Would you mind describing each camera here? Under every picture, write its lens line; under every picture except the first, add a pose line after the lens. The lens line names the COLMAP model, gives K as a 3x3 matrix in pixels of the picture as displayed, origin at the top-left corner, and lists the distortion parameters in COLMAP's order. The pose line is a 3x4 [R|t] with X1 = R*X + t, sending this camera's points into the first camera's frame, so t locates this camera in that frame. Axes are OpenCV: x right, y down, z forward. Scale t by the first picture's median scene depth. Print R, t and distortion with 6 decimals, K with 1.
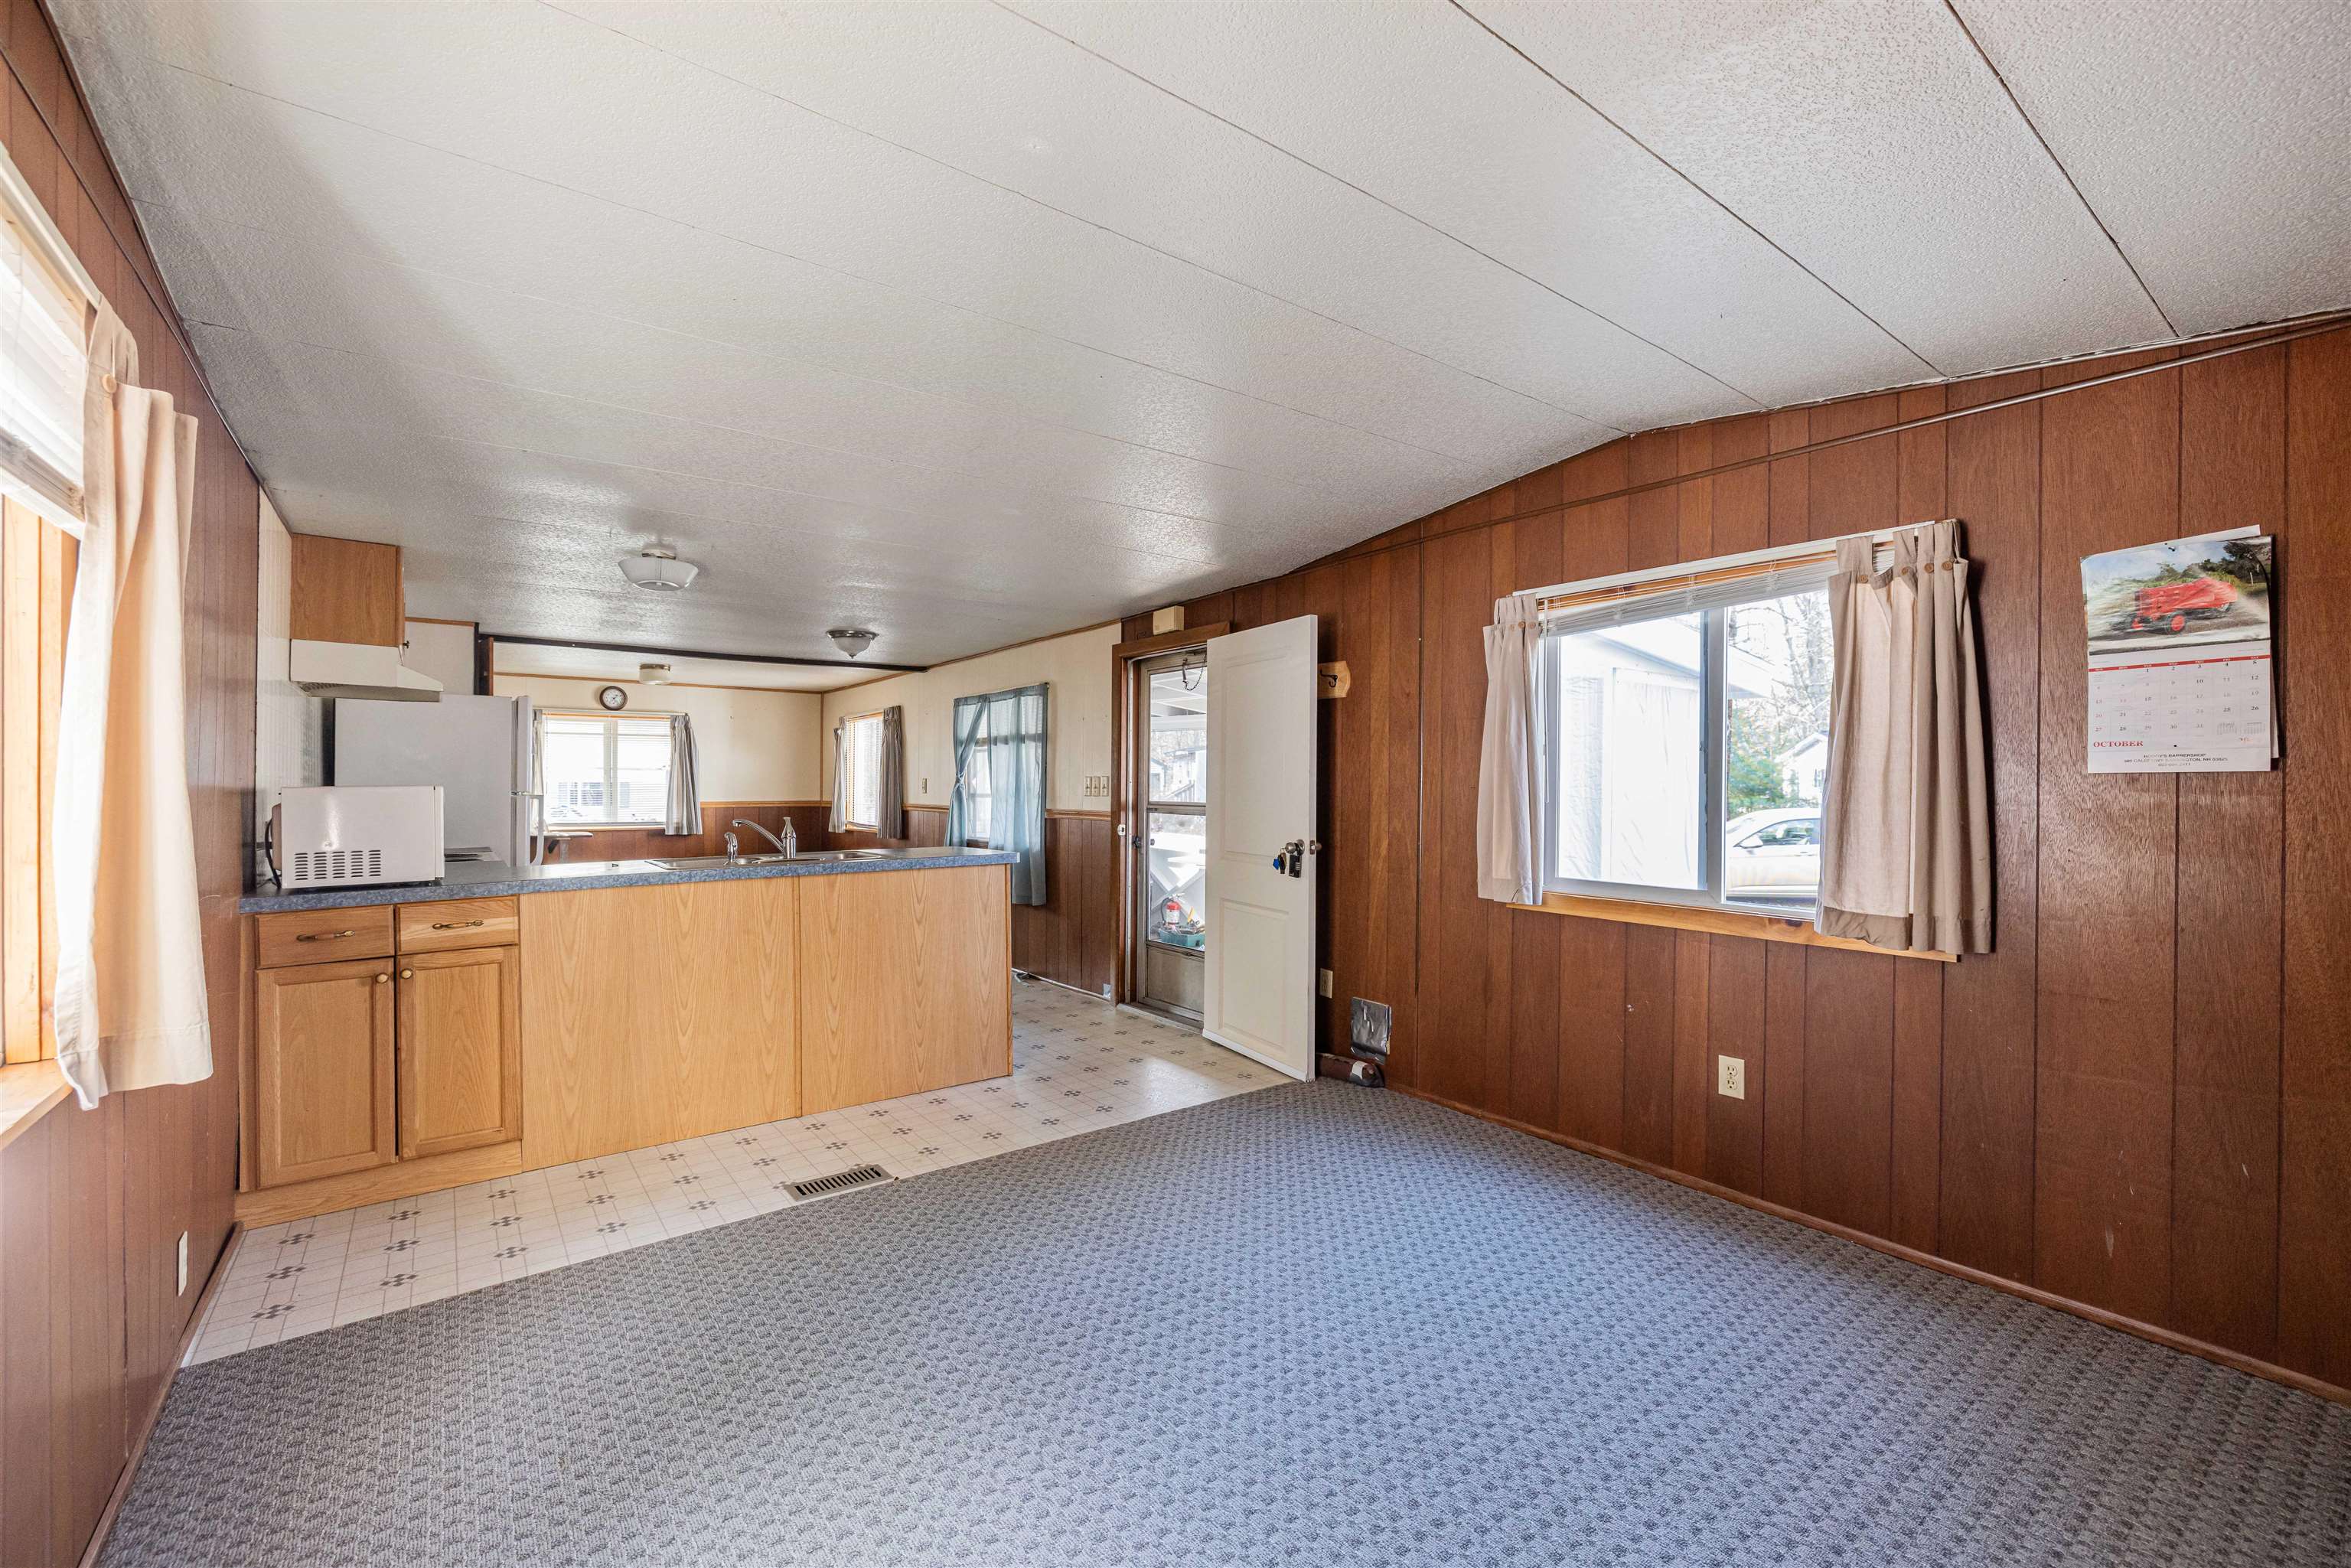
lens RADIAL K [[988.6, 0, 1141.9], [0, 988.6, 774.6], [0, 0, 1]] dist [-0.003962, 0.001302]
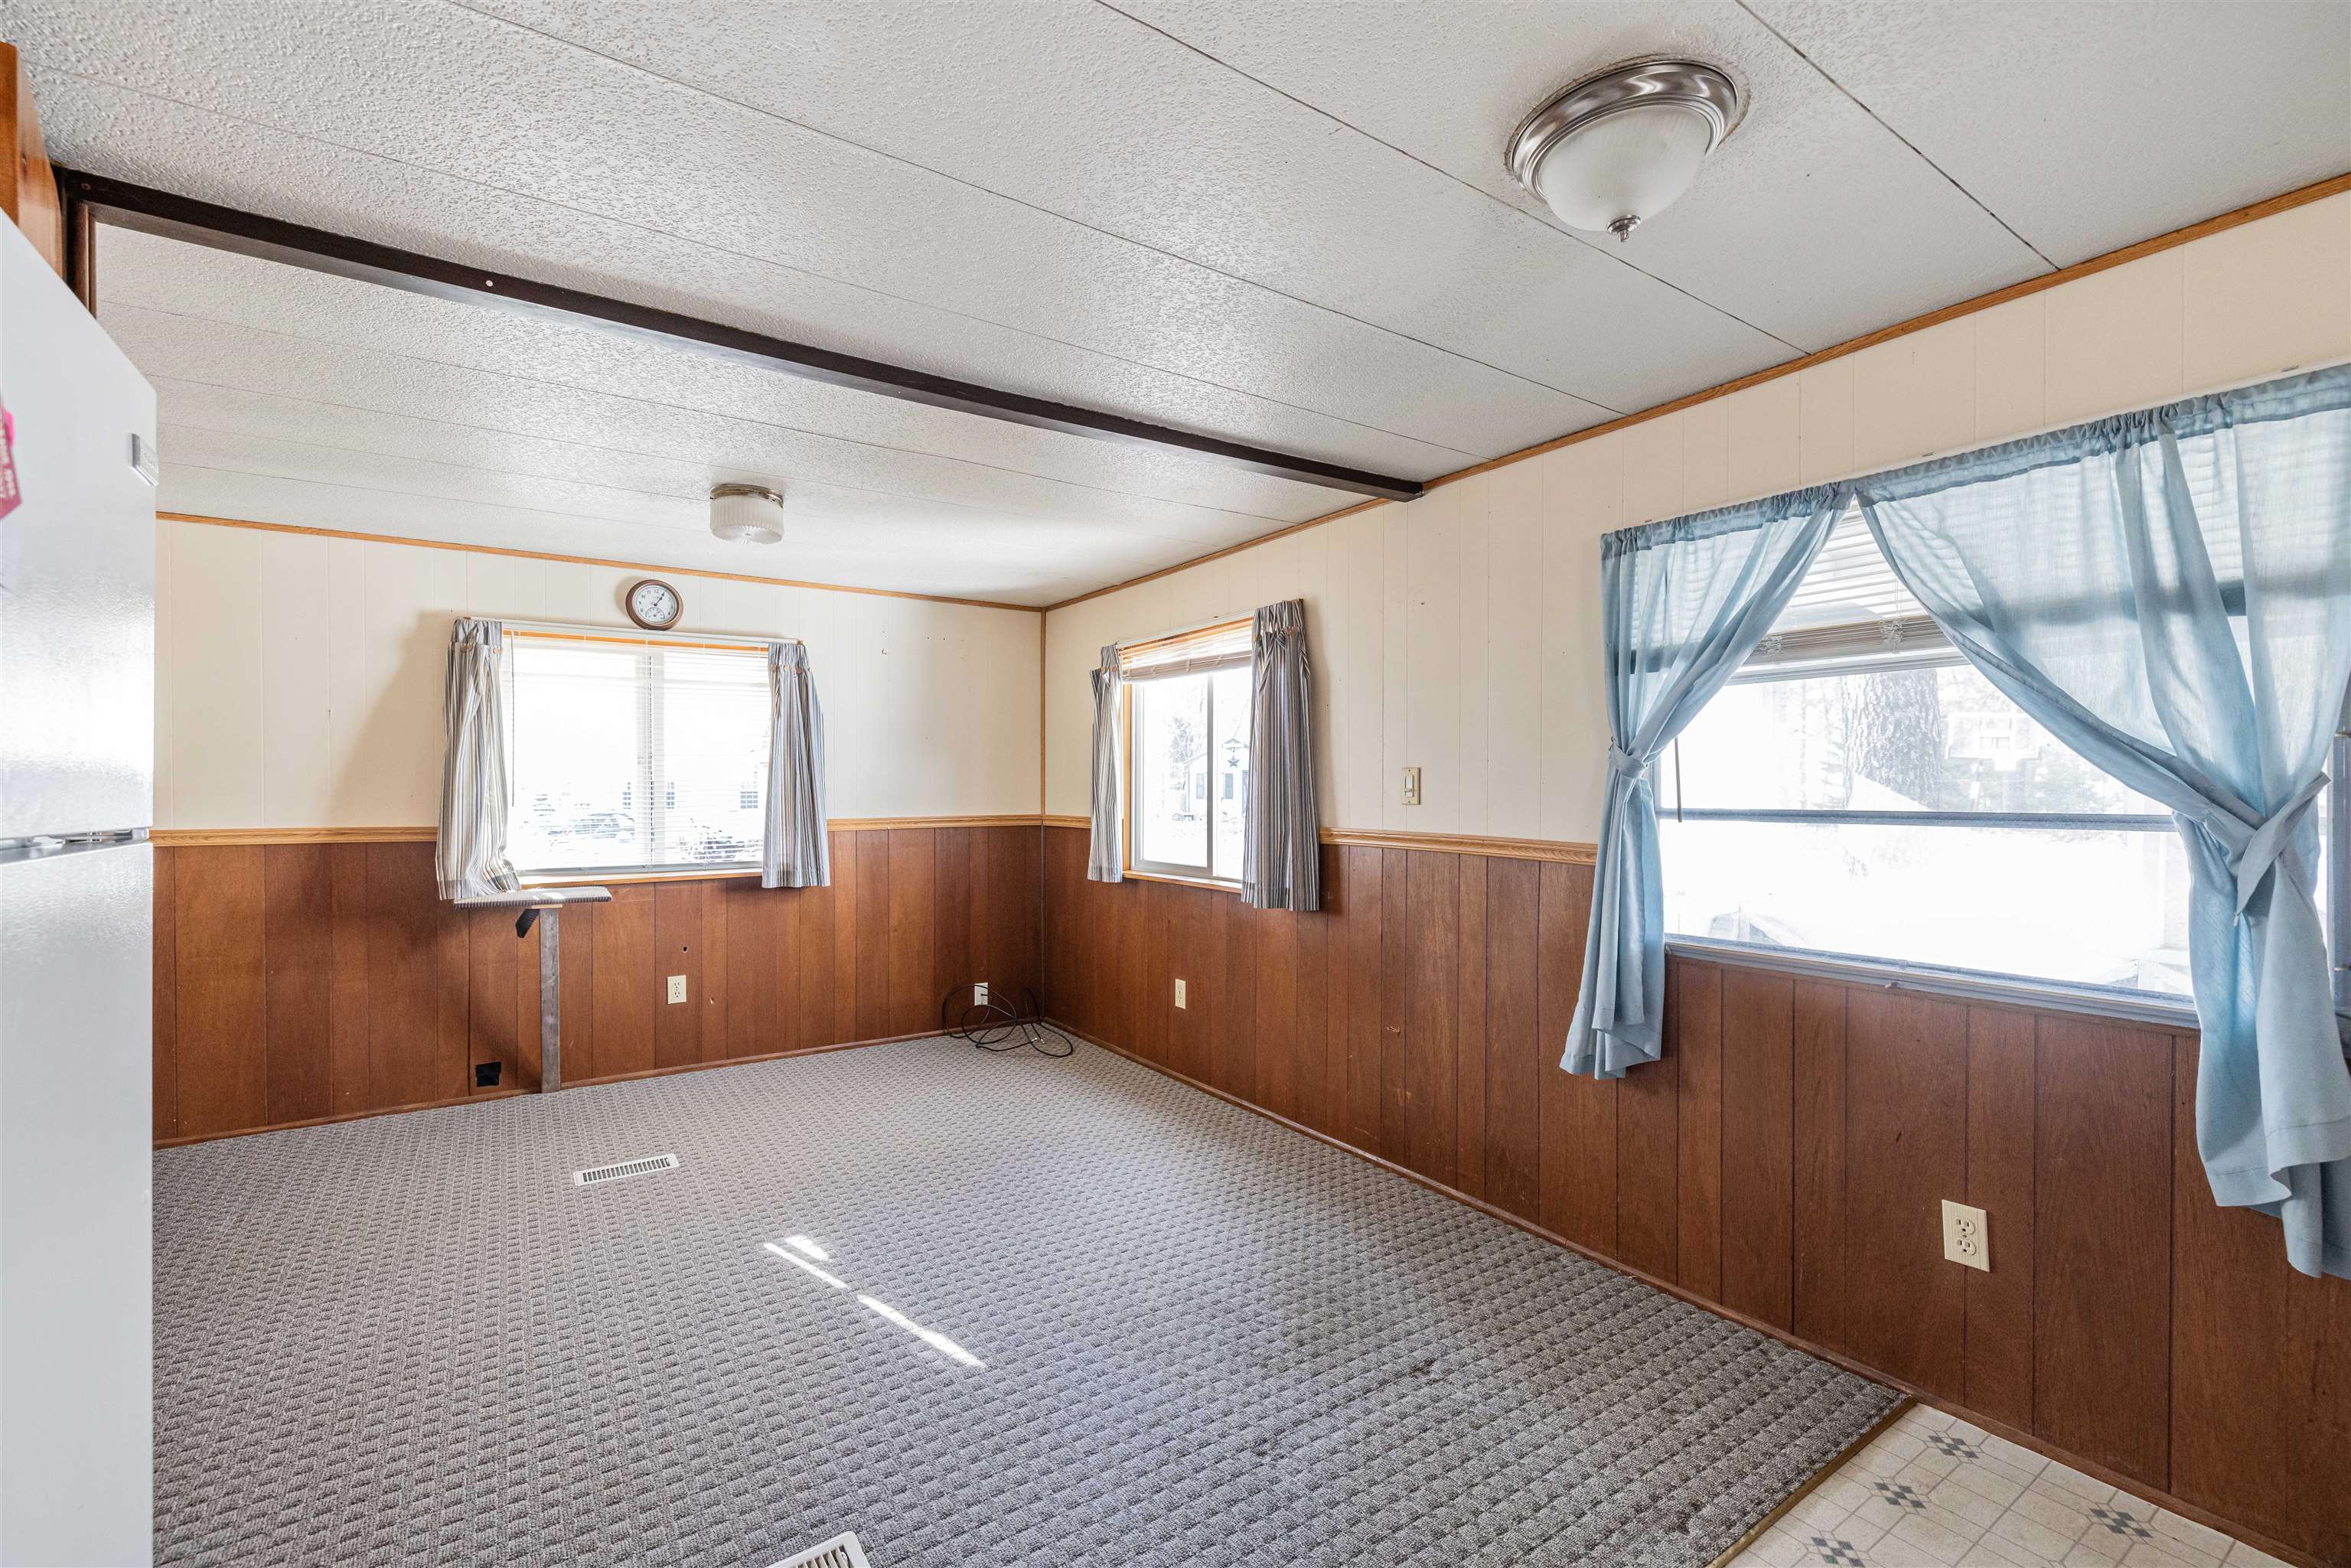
lens RADIAL K [[988.6, 0, 1153.6], [0, 988.6, 794.4], [0, 0, 1]] dist [-0.003962, 0.001302]
pose [[0.999183, -0.003293, -0.040284, -0.335123], [0.004171, 0.999755, 0.021728, 0.006260], [0.040203, -0.021879, 0.998952, 0.647654]]
